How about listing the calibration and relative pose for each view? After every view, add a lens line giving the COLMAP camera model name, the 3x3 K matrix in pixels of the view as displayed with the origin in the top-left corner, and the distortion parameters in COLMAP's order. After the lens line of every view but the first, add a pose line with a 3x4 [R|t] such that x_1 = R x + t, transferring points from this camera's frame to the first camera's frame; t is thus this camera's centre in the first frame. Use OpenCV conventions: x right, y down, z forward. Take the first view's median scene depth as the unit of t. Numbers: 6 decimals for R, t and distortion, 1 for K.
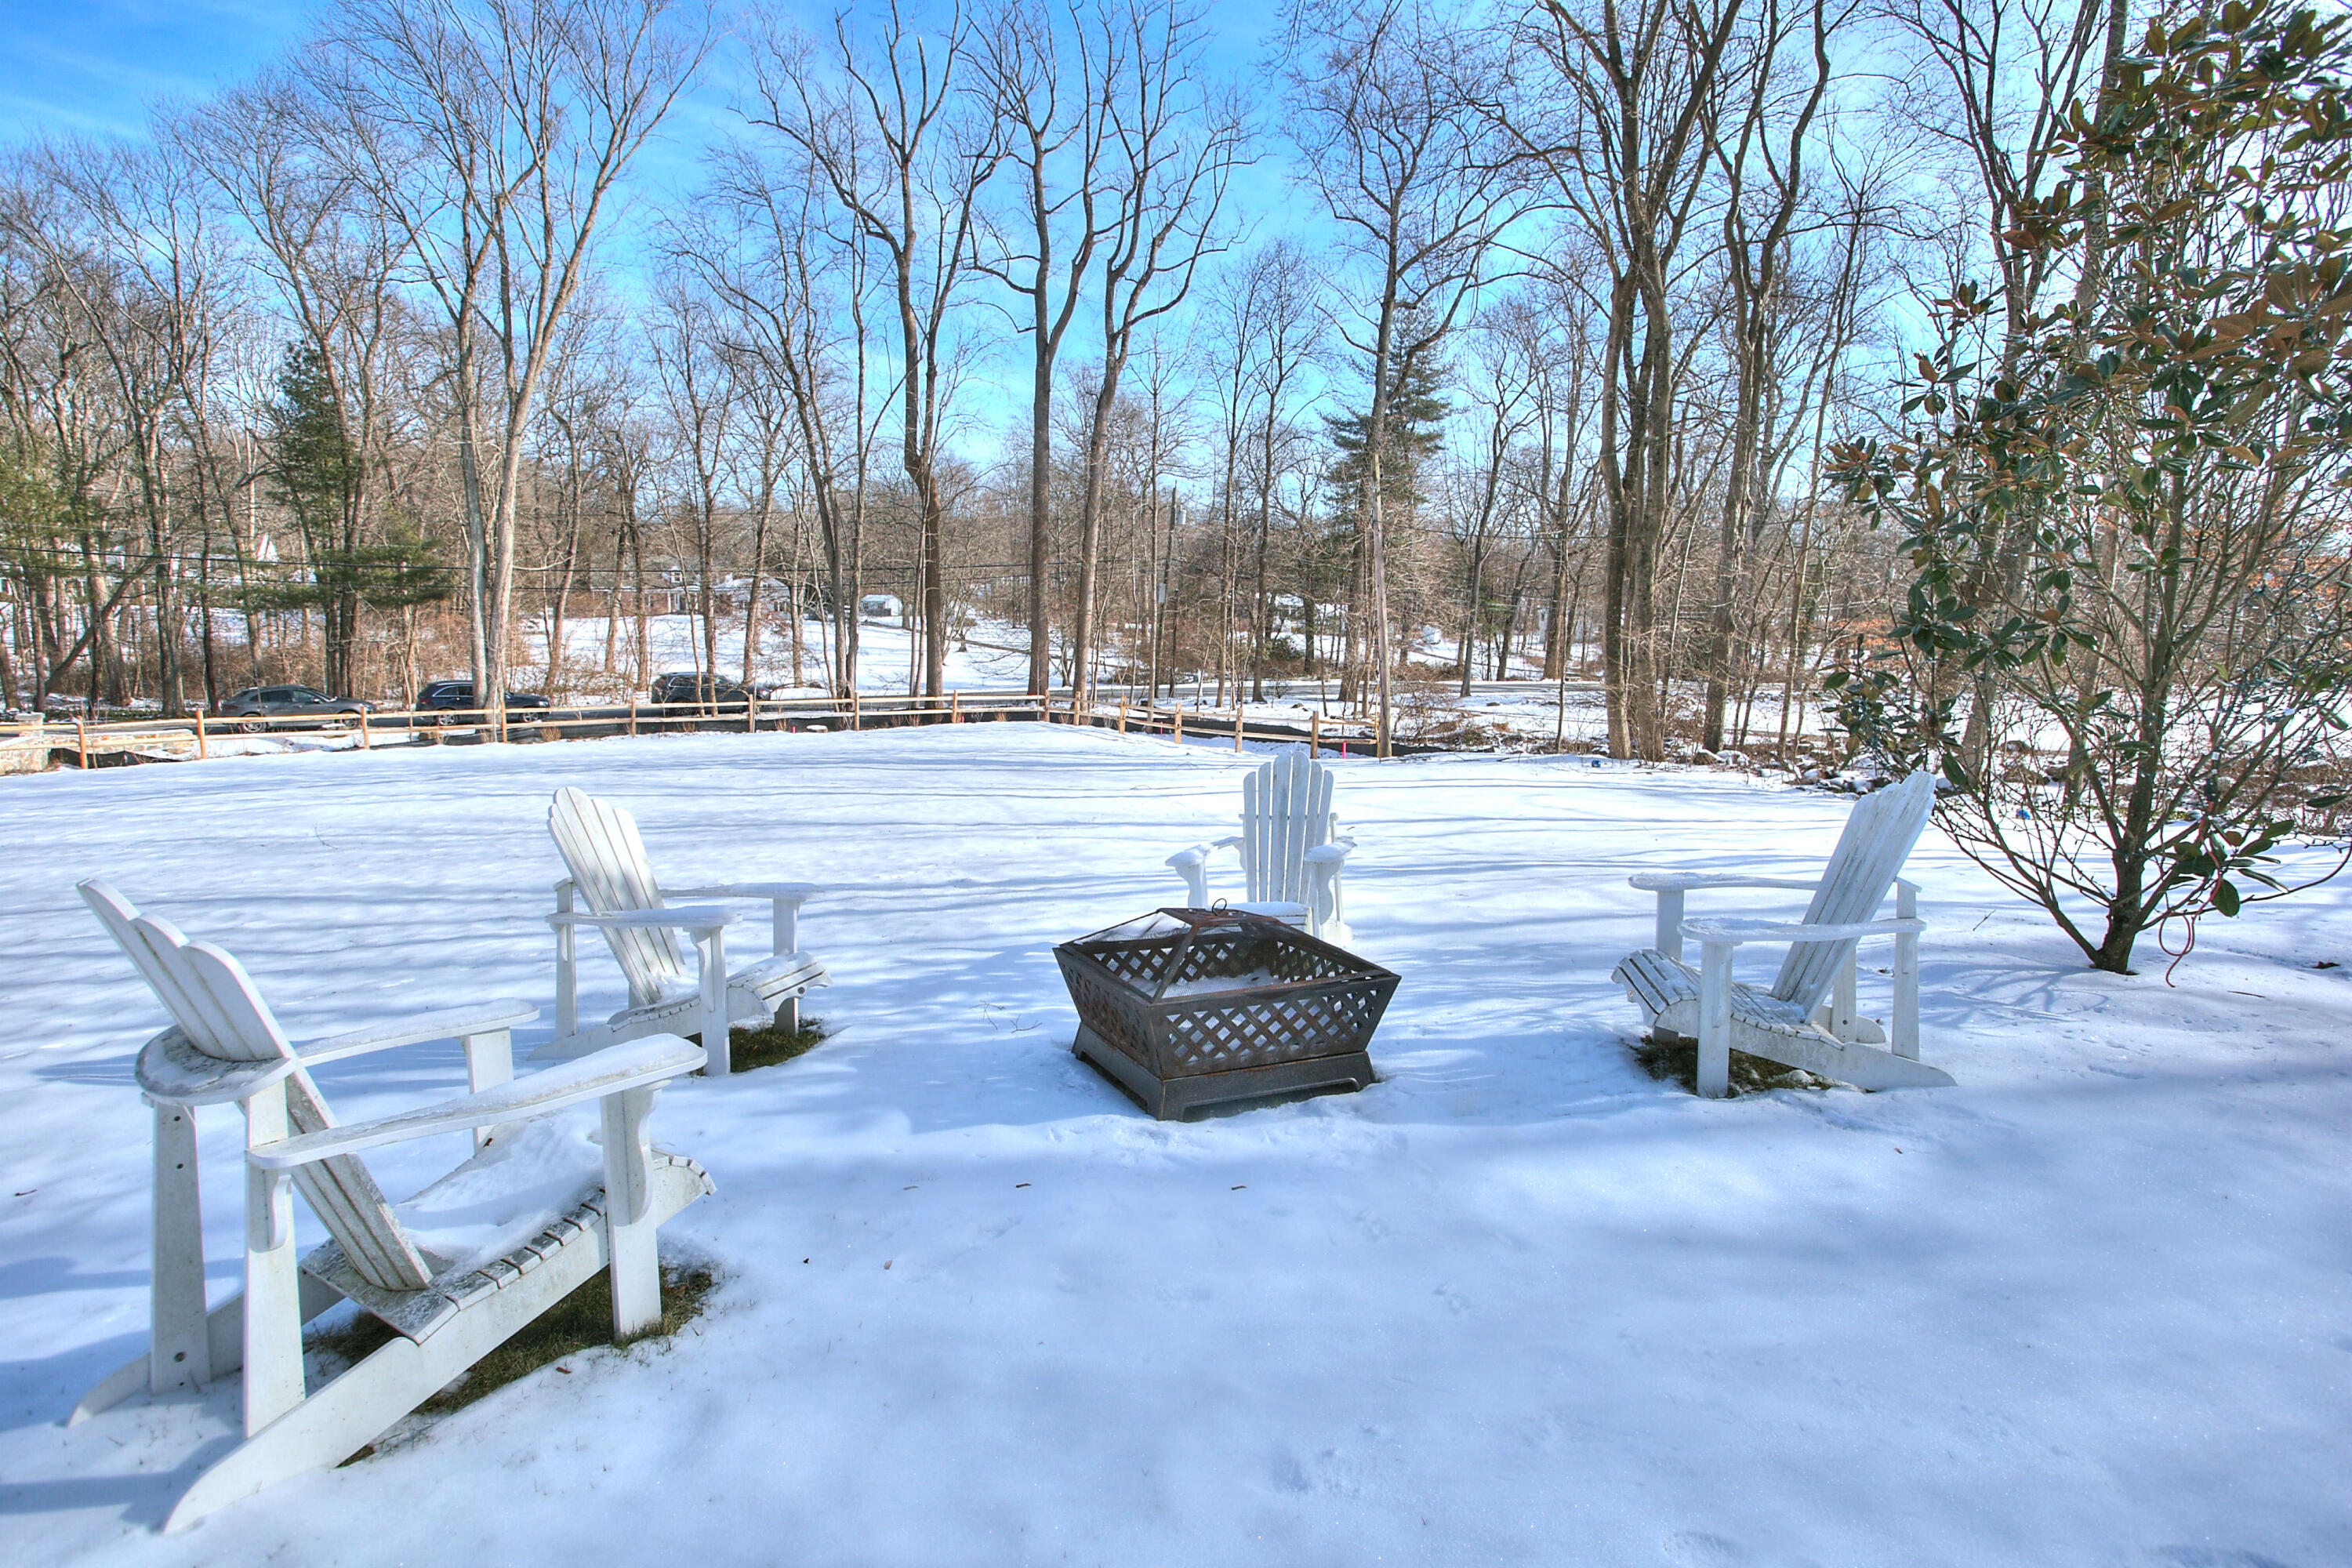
lens RADIAL K [[1230.8, 0, 1176.0], [0, 1230.8, 784.0], [0, 0, 1]] dist [-0.050301, 0.047630]
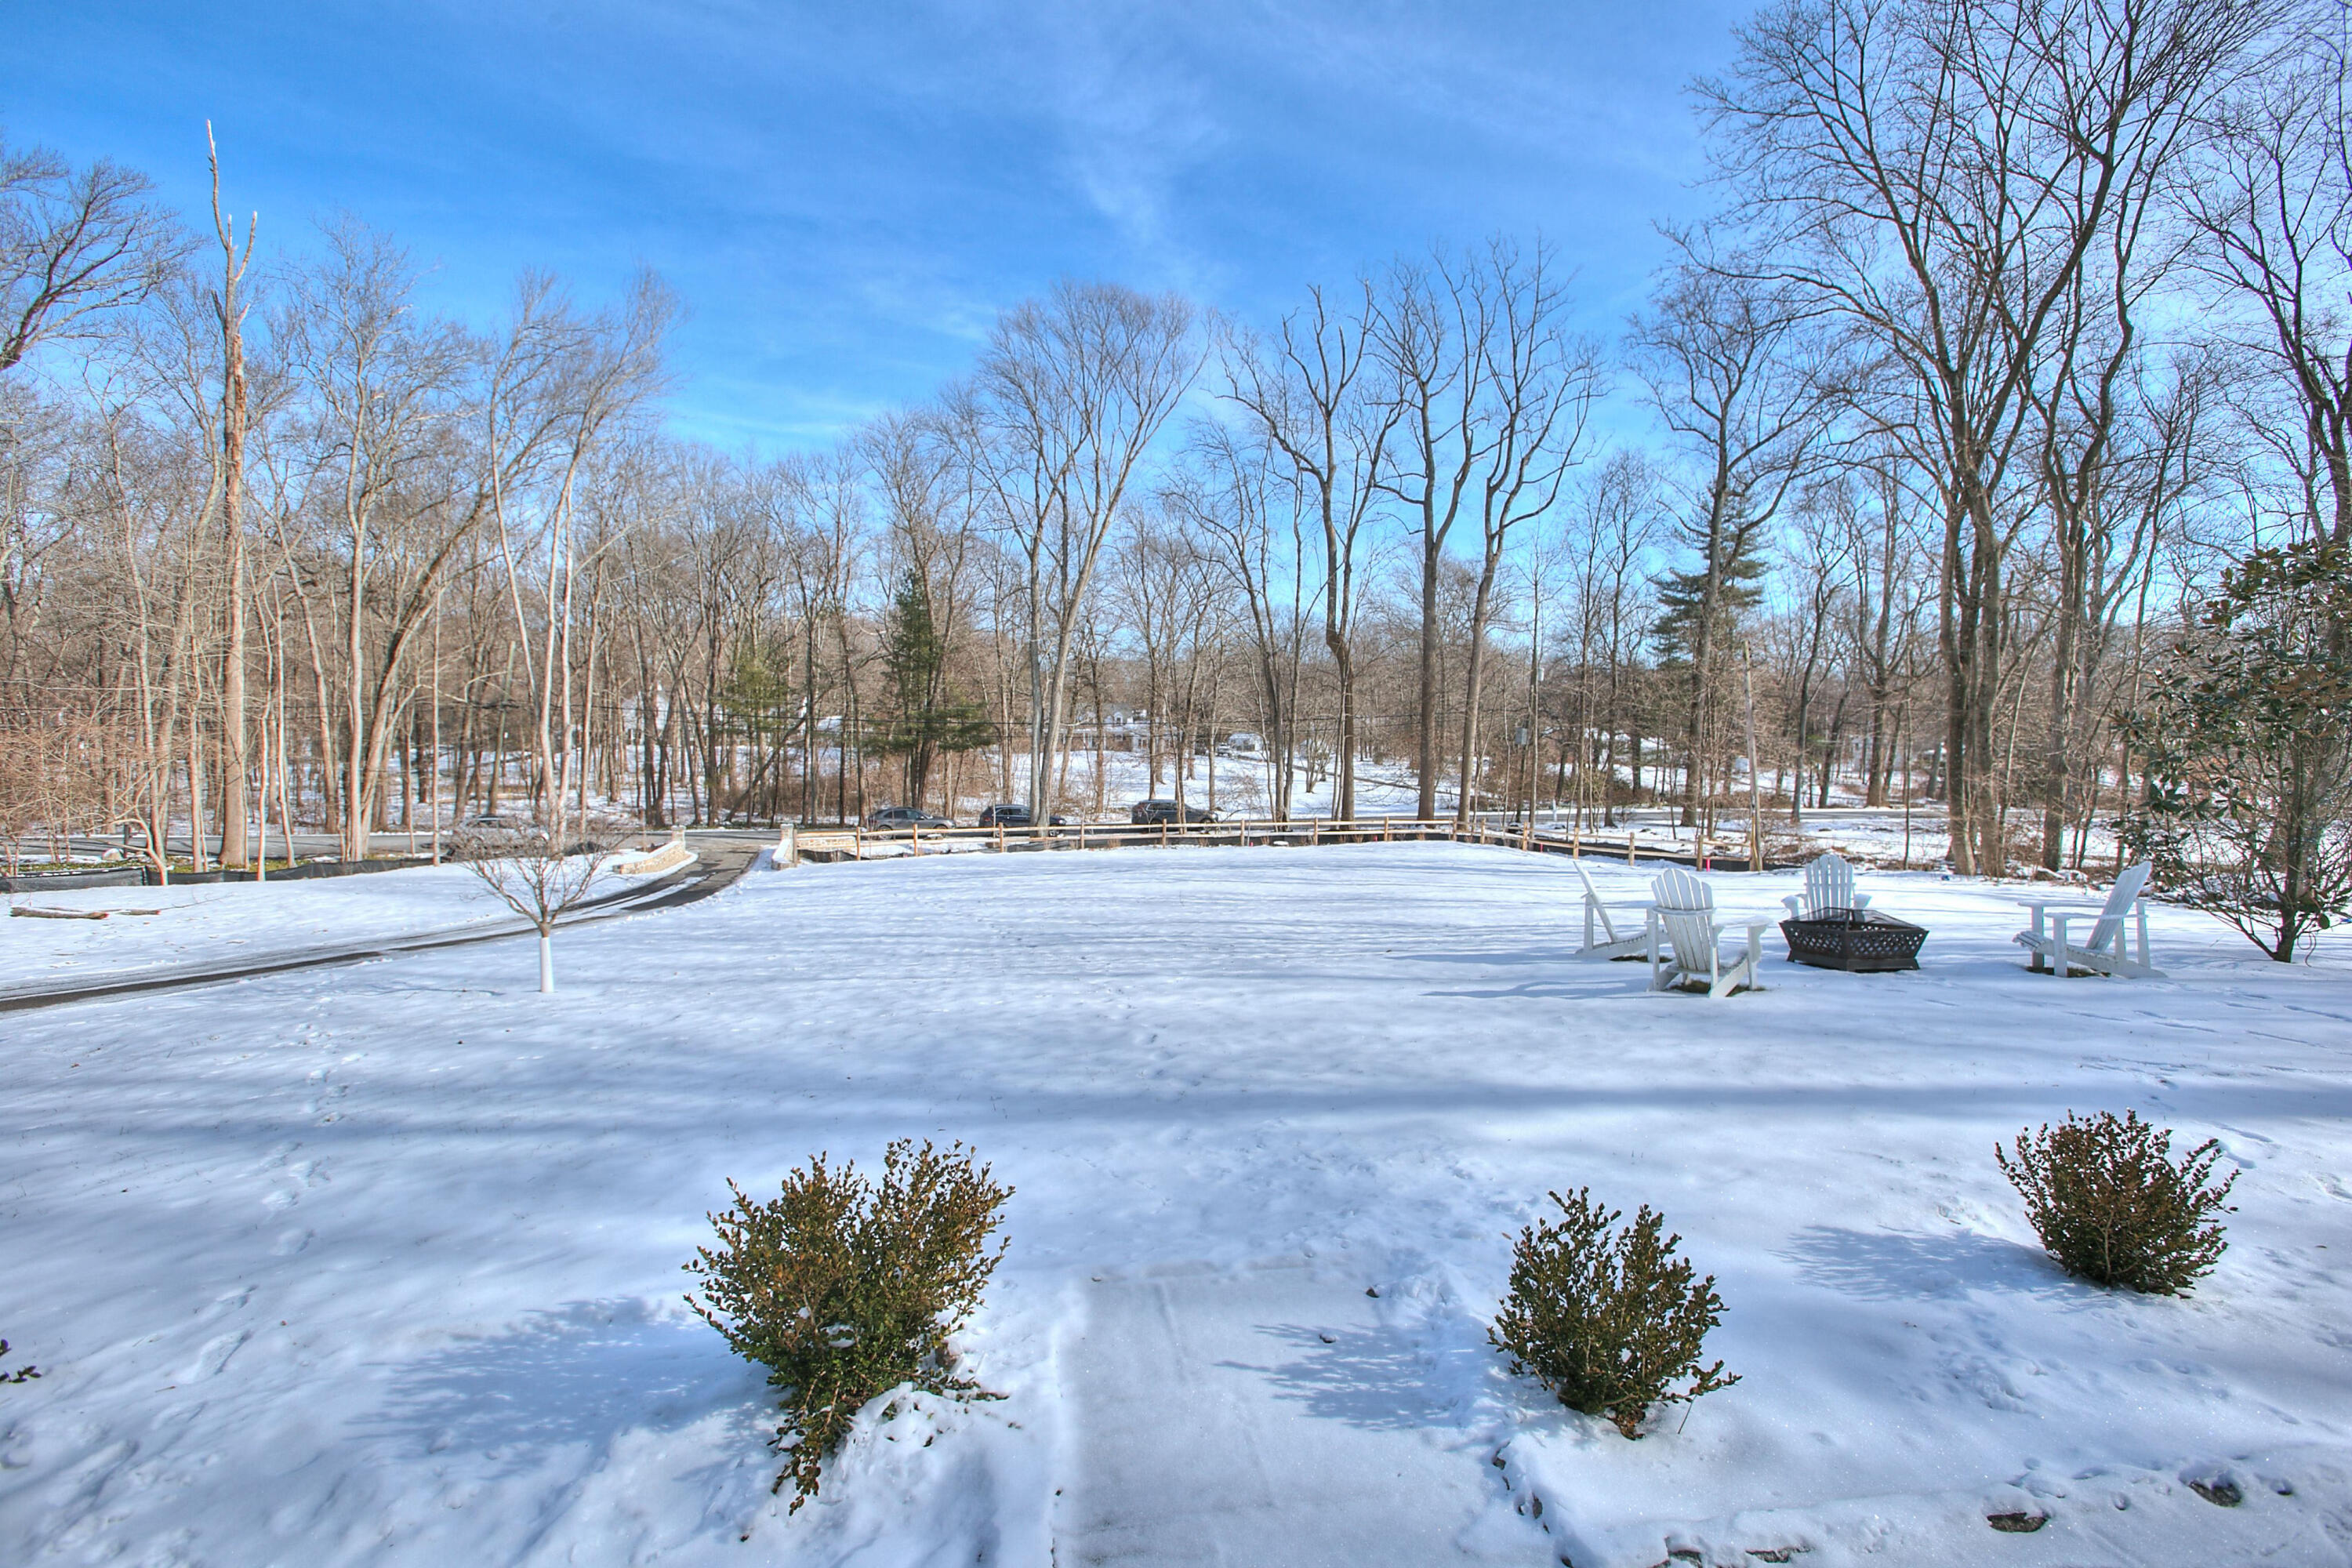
lens RADIAL K [[1090.4, 0, 1220.4], [0, 1090.4, 778.7], [0, 0, 1]] dist [-0.033632, 0.028779]
pose [[0.971058, -0.001373, -0.238840, -0.055959], [-0.024309, 0.994223, -0.104549, 0.007509], [0.237604, 0.107329, 0.965414, -0.126567]]
